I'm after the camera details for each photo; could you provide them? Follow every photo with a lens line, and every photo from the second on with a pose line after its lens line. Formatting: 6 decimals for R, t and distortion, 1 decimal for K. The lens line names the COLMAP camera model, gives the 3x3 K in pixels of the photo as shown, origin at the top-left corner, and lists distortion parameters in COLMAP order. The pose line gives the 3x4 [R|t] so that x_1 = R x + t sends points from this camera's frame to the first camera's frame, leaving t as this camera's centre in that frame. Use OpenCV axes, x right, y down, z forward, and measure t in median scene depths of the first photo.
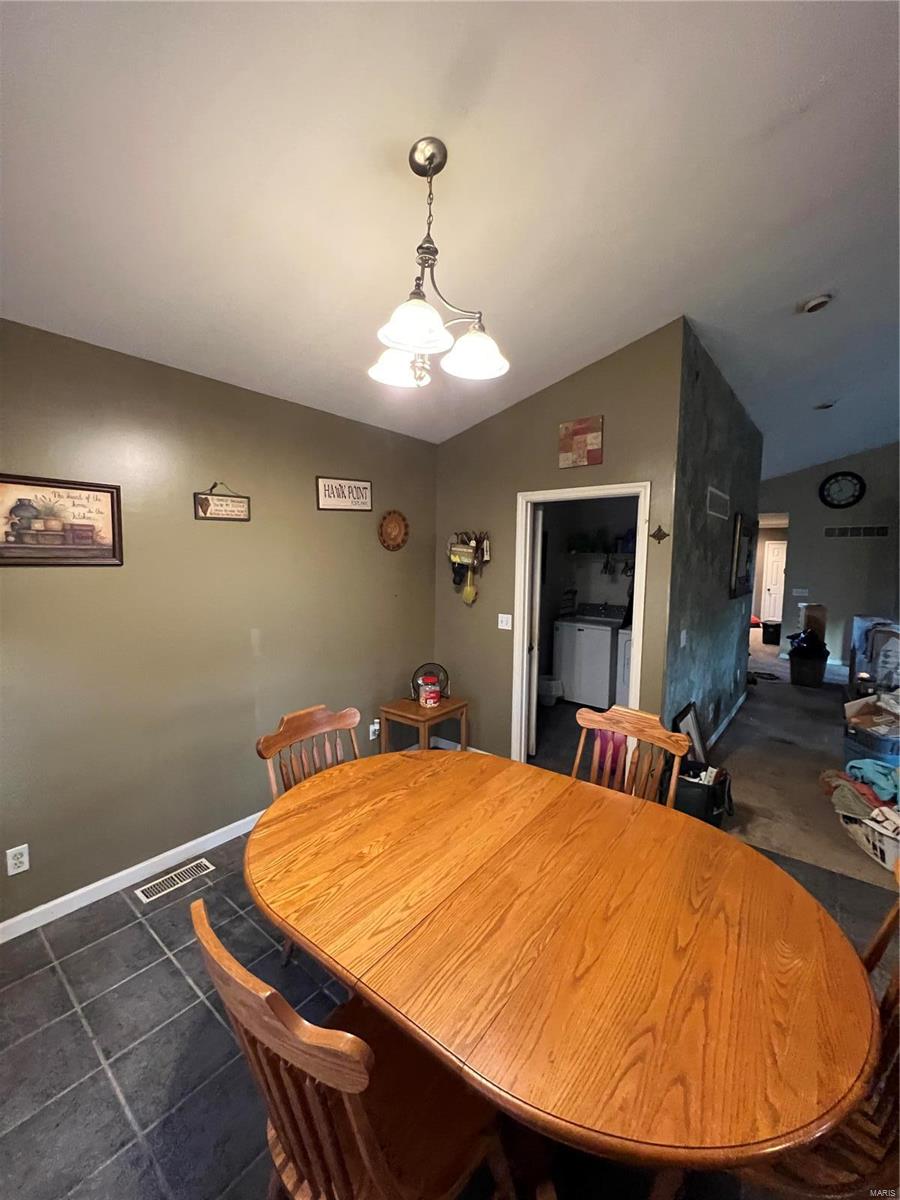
lens RADIAL K [[482.1, 0, 456.8], [0, 482.1, 595.9], [0, 0, 1]] dist [-0.001633, -0.000144]
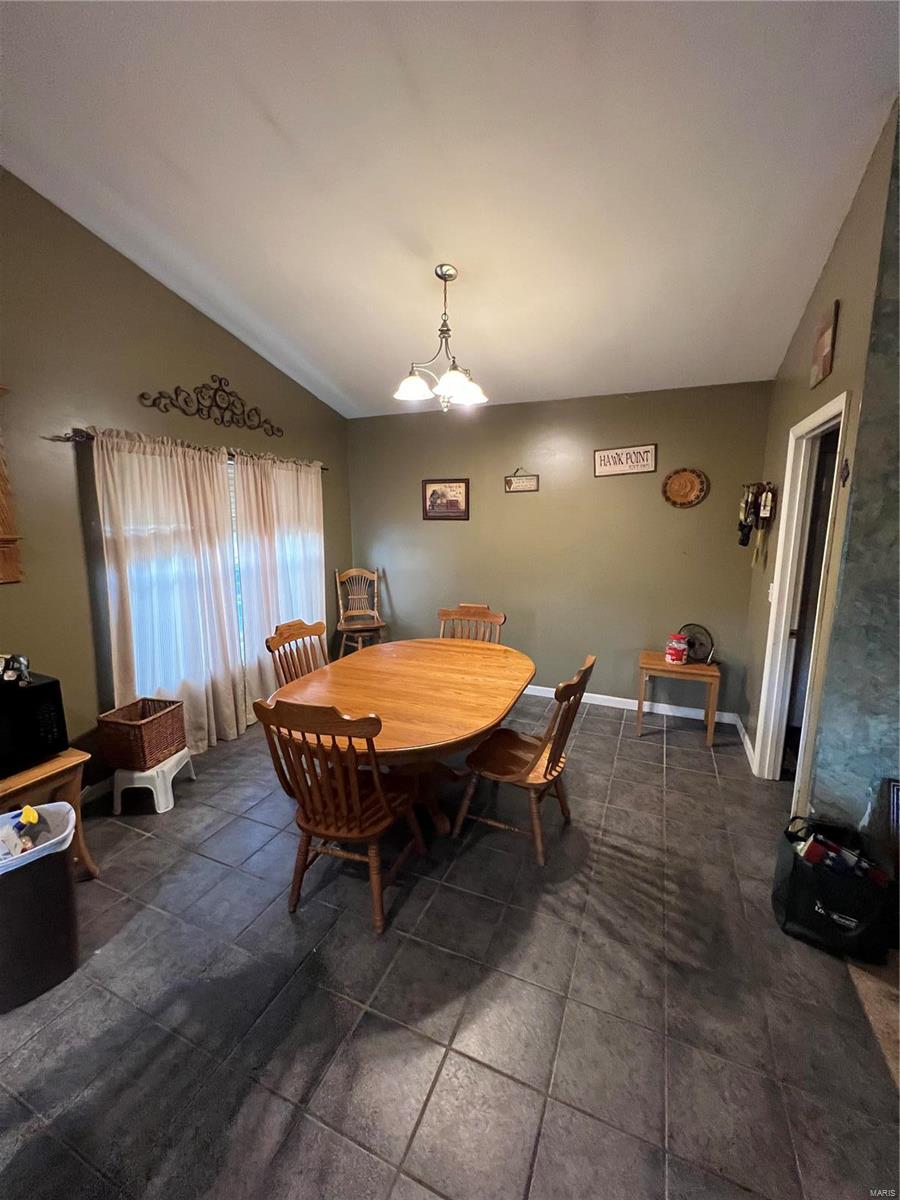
lens RADIAL K [[482.1, 0, 456.8], [0, 482.1, 595.9], [0, 0, 1]] dist [-0.001633, -0.000144]
pose [[0.270580, 0.150671, -0.950834, 0.989553], [-0.072760, 0.988052, 0.135864, -0.017147], [0.959944, 0.032421, 0.278310, 0.346647]]
